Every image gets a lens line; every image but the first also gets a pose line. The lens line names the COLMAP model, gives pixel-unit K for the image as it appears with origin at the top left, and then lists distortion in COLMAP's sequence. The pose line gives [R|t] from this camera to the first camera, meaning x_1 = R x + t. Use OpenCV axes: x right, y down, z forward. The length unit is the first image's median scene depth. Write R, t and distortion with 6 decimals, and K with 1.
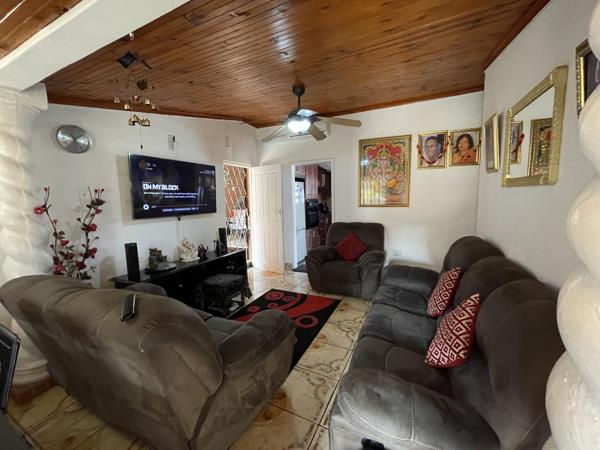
lens RADIAL K [[244.6, 0, 300.0], [0, 244.6, 222.7], [0, 0, 1]] dist [-0.000210, -0.000044]
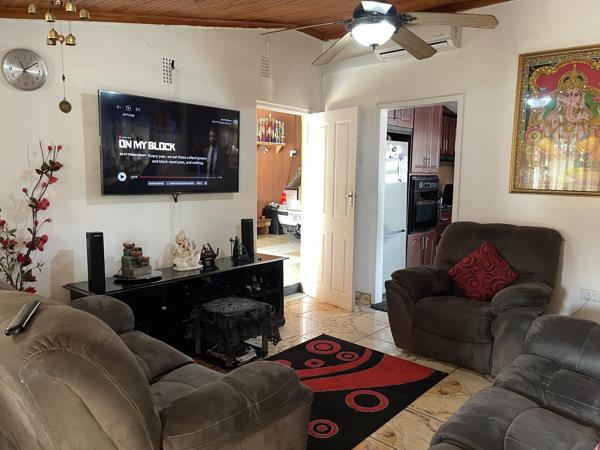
lens RADIAL K [[455.8, 0, 300.0], [0, 455.8, 225.0], [0, 0, 1]] dist [0.088741, -0.106561]
pose [[0.960016, 0.063619, -0.272620, 0.114696], [-0.059799, 0.997961, 0.022306, 0.004869], [0.273483, -0.005112, 0.961863, -0.006814]]
